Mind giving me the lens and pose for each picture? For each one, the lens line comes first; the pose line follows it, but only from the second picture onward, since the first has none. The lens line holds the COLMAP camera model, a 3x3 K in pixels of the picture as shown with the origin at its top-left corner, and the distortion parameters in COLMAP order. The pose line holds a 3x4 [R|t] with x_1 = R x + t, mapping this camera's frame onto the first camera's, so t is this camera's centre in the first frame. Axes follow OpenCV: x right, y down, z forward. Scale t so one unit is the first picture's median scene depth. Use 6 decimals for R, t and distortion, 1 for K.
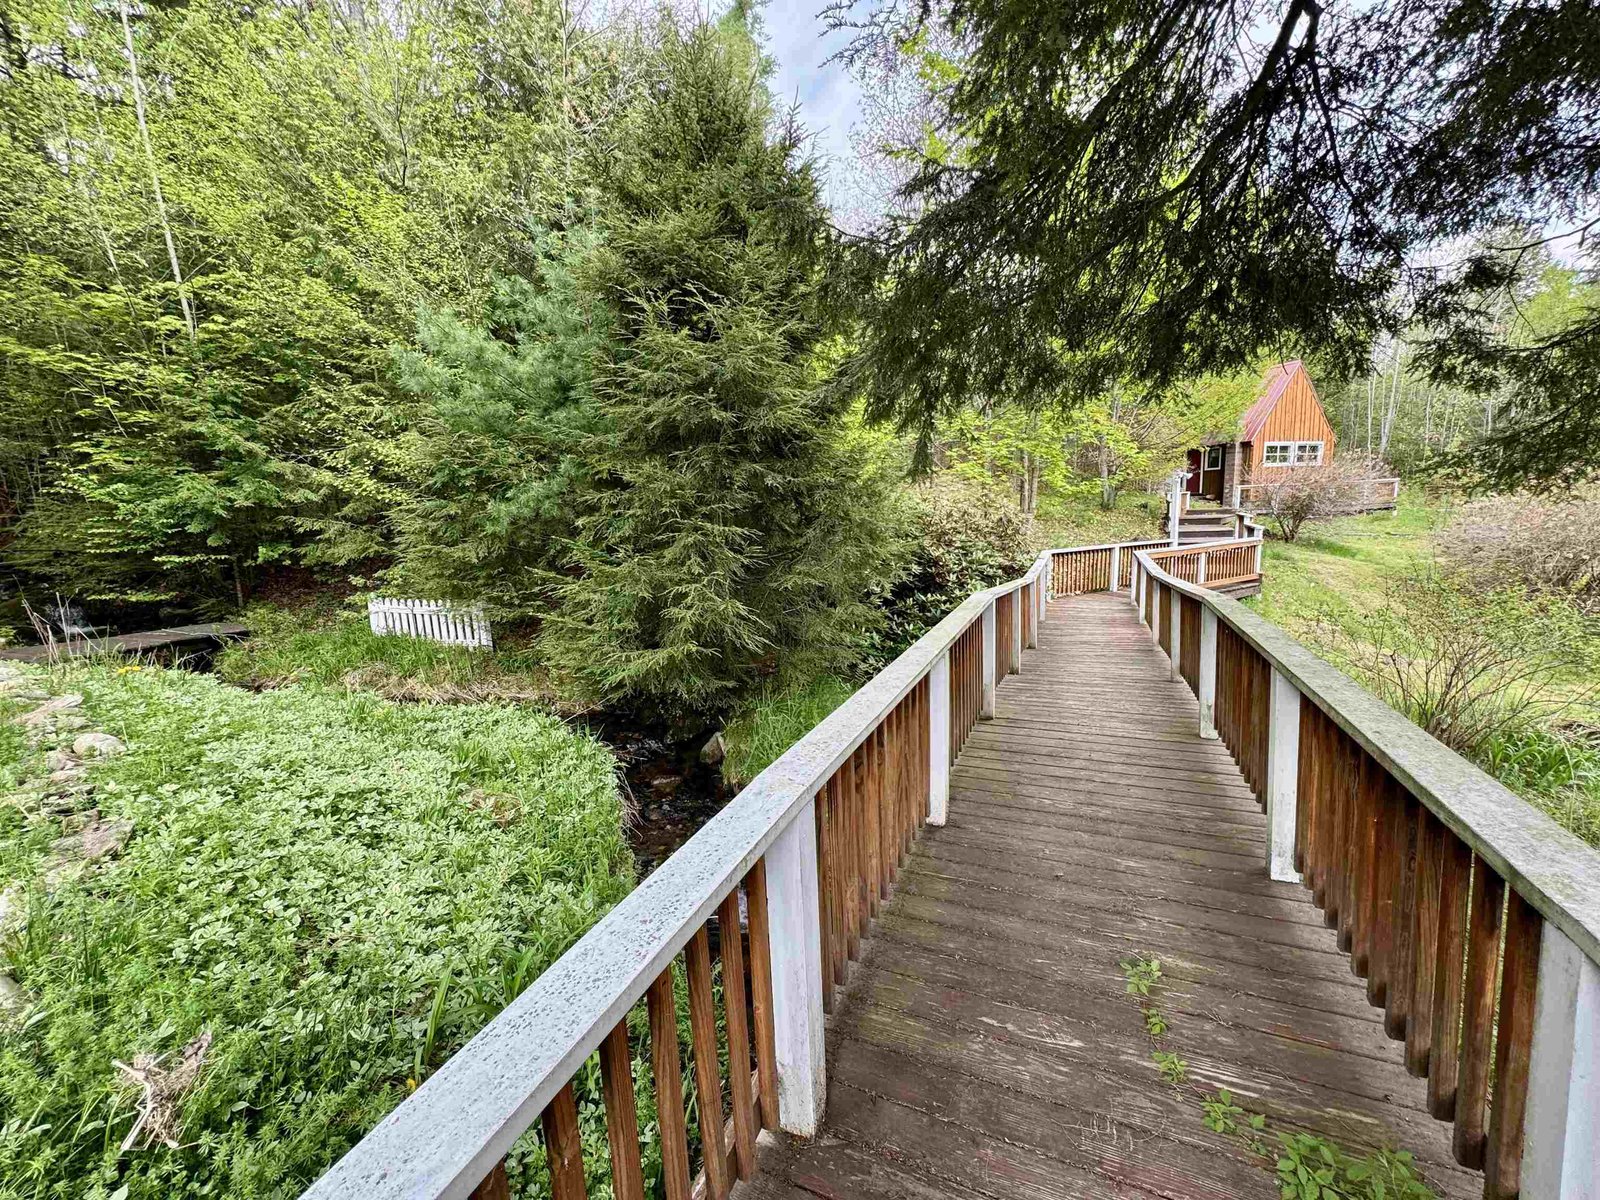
lens RADIAL K [[637.6, 0, 799.5], [0, 637.6, 600.7], [0, 0, 1]] dist [-0.005102, 0.000718]
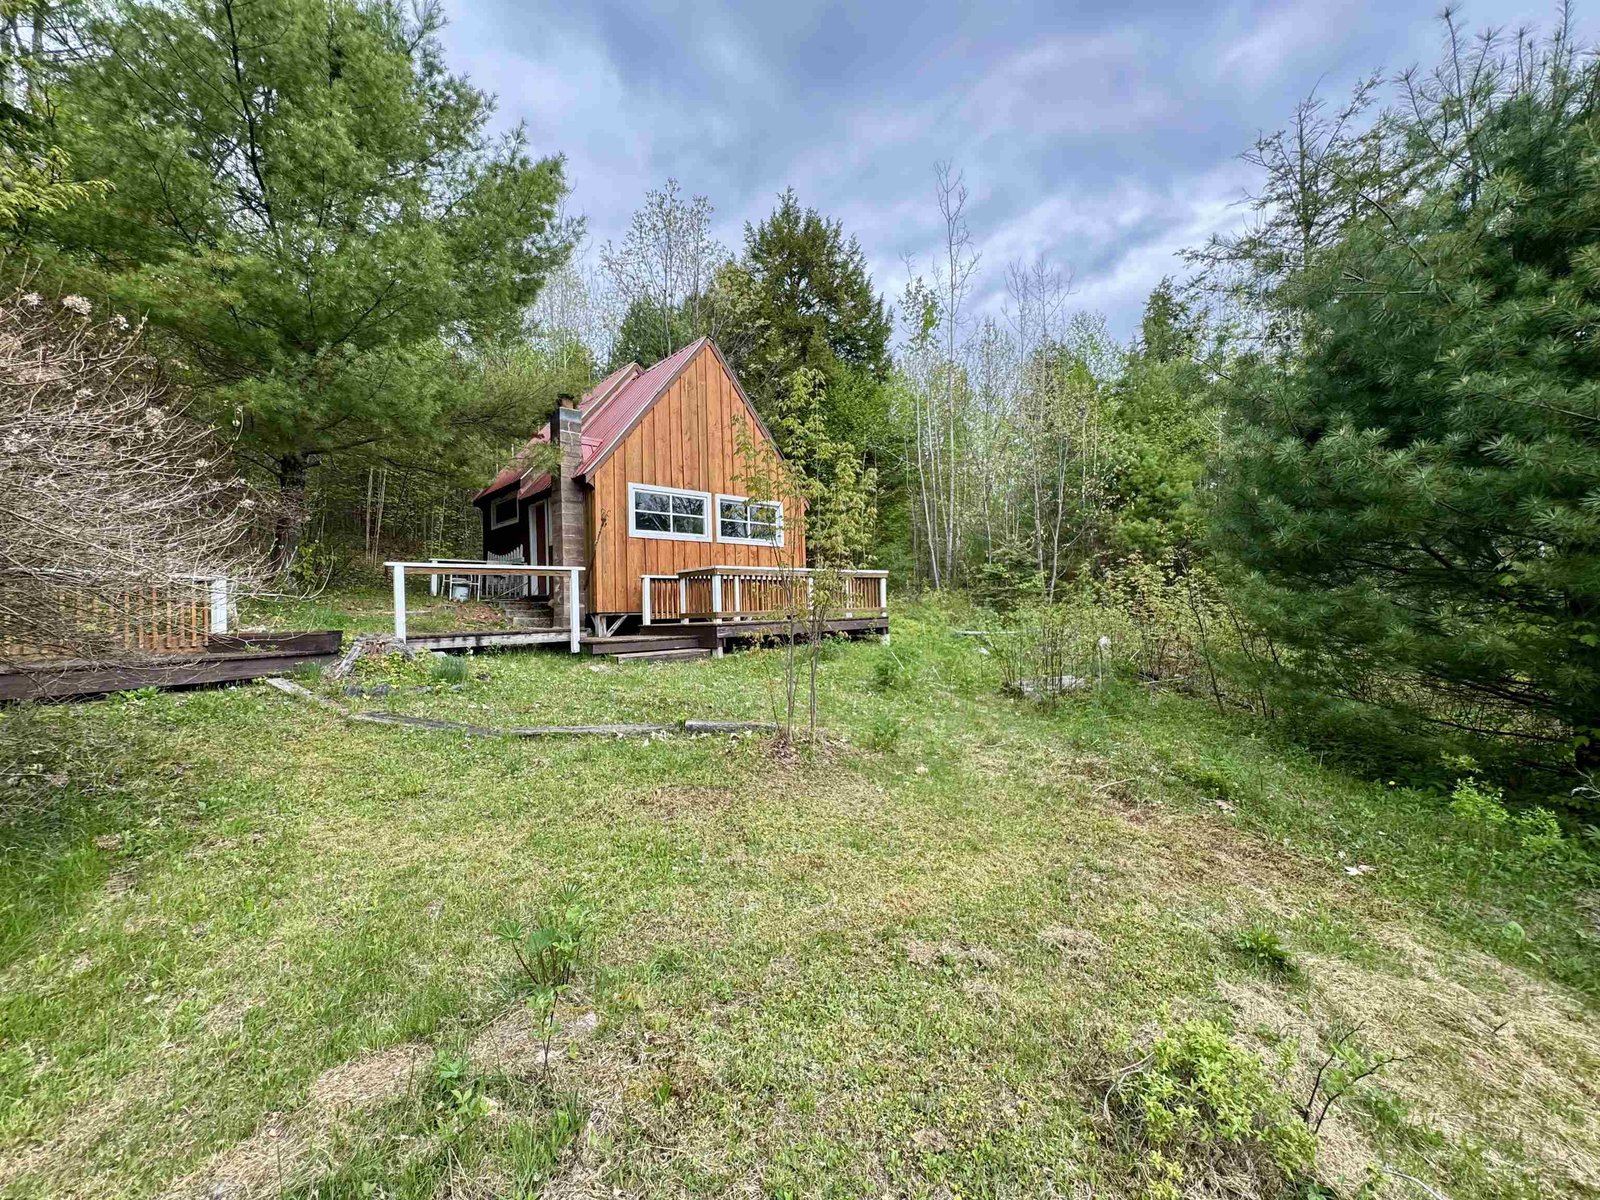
lens RADIAL K [[637.6, 0, 800.0], [0, 637.6, 610.2], [0, 0, 1]] dist [-0.005102, 0.000718]
pose [[0.931939, 0.012309, 0.362406, 1.675176], [0.049561, 0.985721, -0.160927, -0.200474], [-0.359212, 0.167936, 0.918022, 1.360337]]
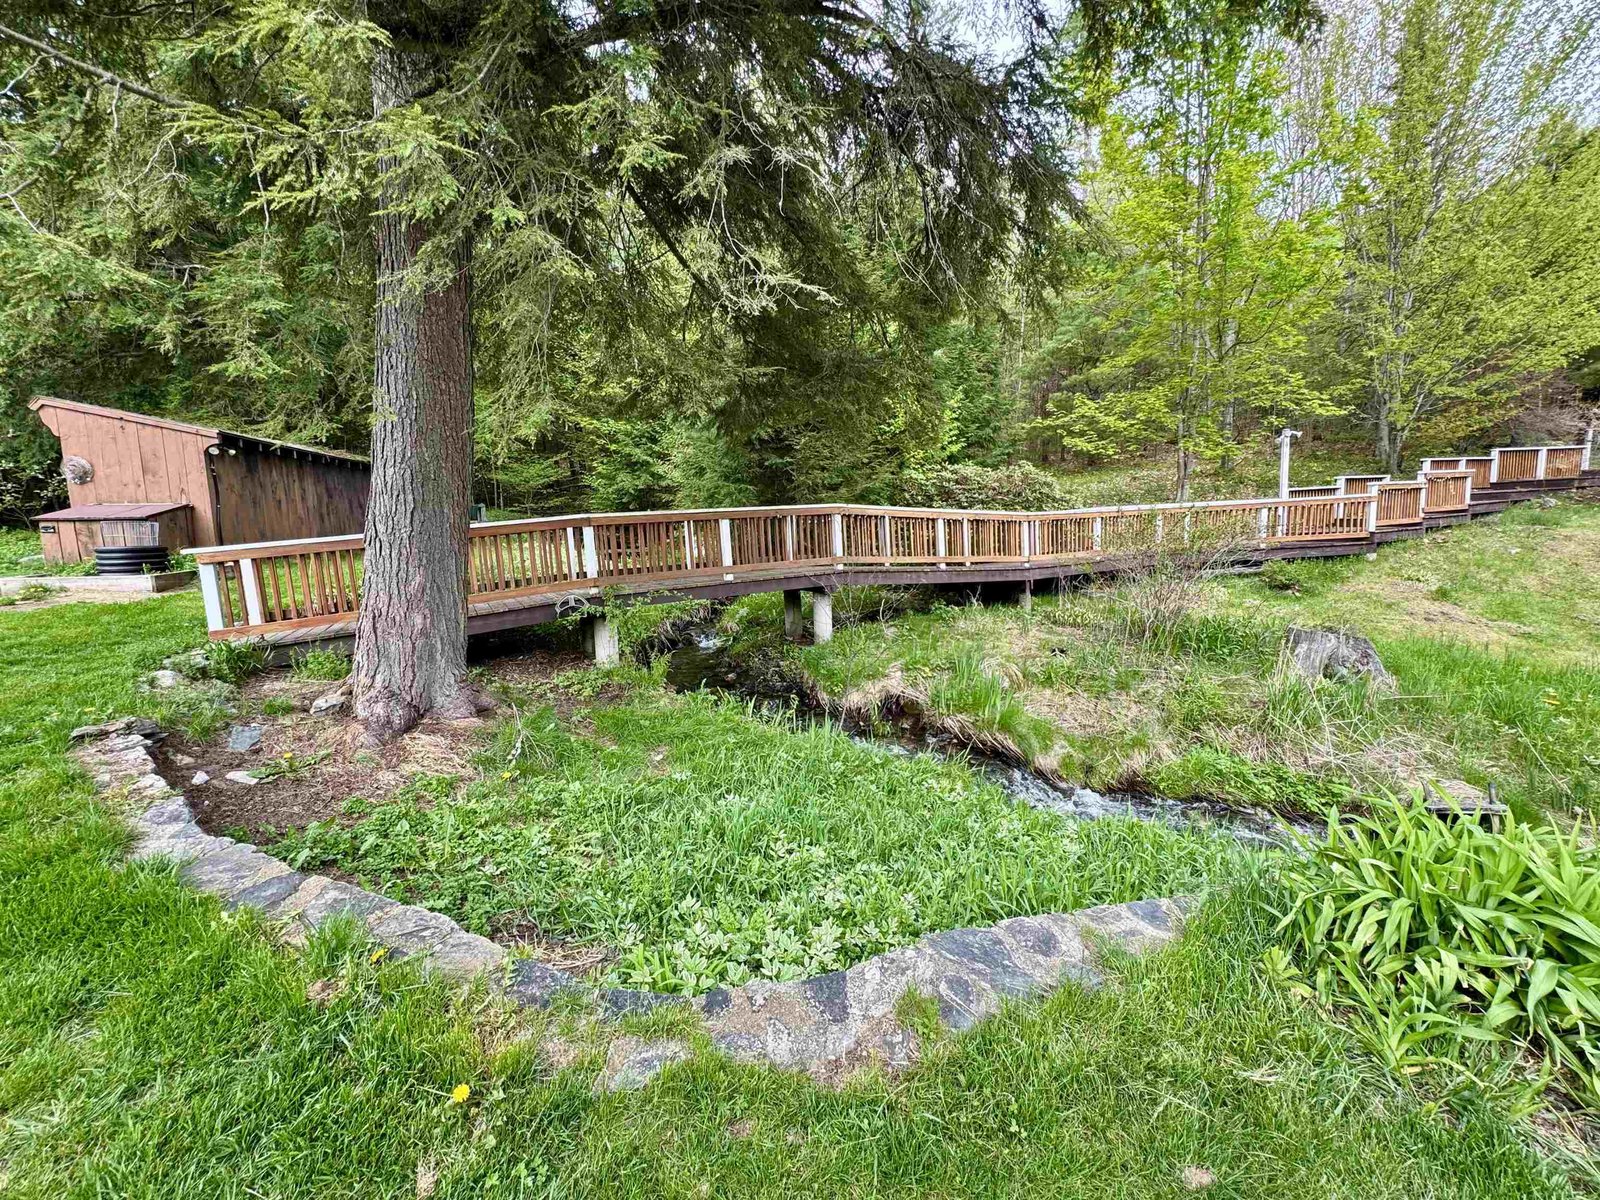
lens RADIAL K [[637.6, 0, 799.4], [0, 637.6, 607.5], [0, 0, 1]] dist [-0.005102, 0.000718]
pose [[0.807003, 0.078300, -0.585333, 0.696675], [-0.064302, 0.996929, 0.044705, 0.097595], [0.587036, 0.001562, 0.809559, -0.320773]]
